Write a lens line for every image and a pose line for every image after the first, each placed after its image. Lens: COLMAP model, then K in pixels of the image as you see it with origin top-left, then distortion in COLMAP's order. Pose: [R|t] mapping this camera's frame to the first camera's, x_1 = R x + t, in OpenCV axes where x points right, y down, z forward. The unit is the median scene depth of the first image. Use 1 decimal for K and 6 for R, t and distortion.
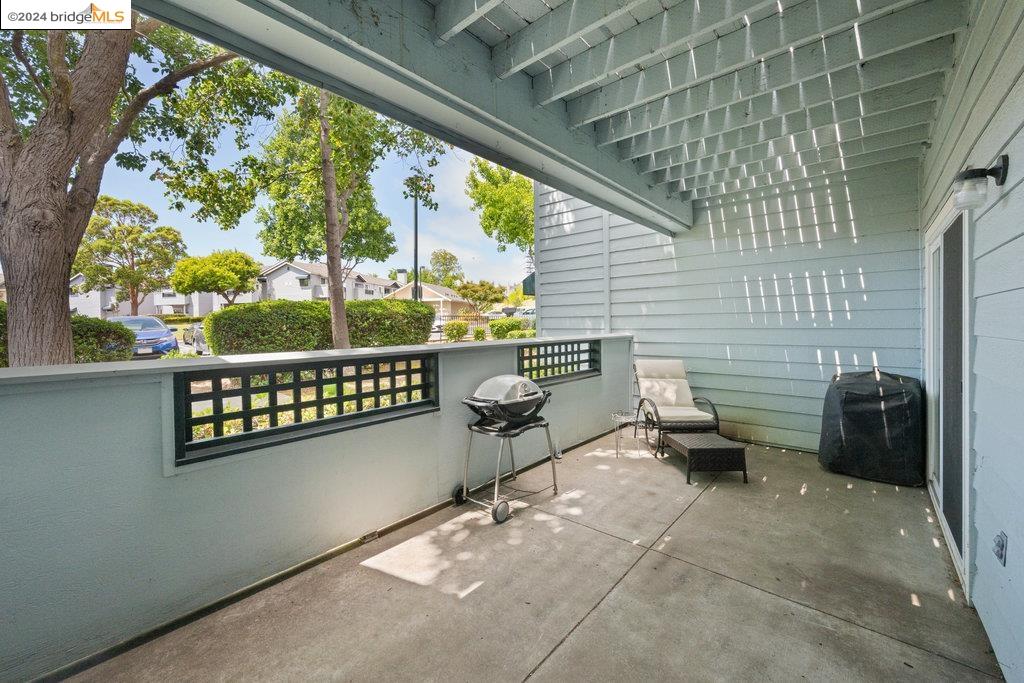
lens RADIAL K [[407.8, 0, 513.4], [0, 407.8, 326.6], [0, 0, 1]] dist [0.000107, -0.000225]
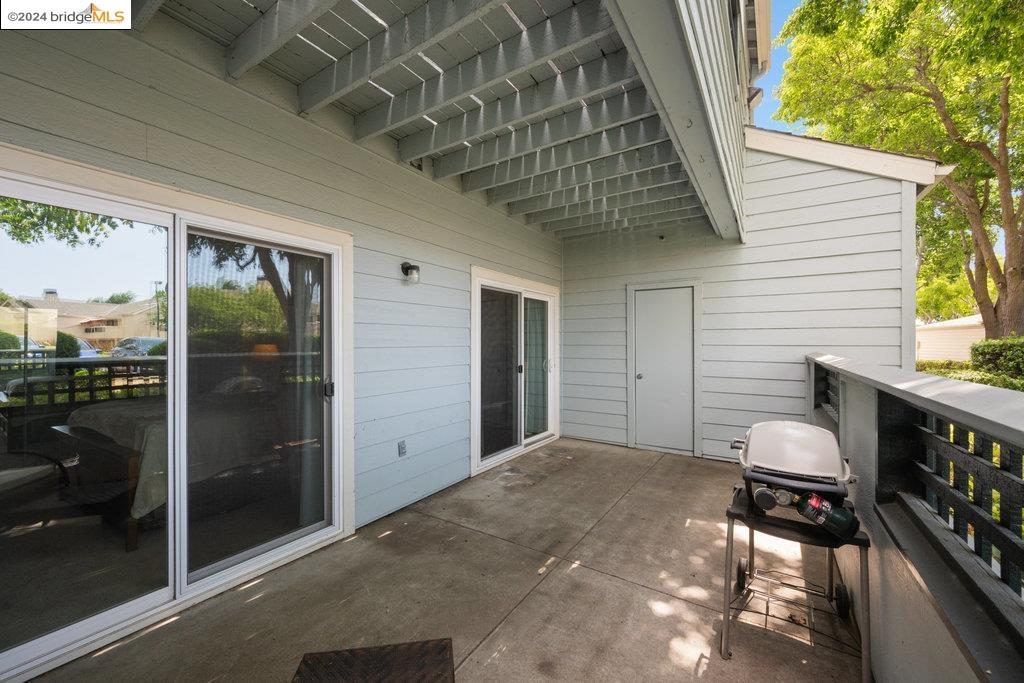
lens RADIAL K [[398.8, 0, 513.4], [0, 398.8, 341.3], [0, 0, 1]] dist [-0.000377, -0.000096]
pose [[-0.989913, 0.011592, -0.141199, 0.491585], [0.011173, 0.999931, 0.003762, -0.001071], [0.141233, 0.002147, -0.989974, 1.641369]]
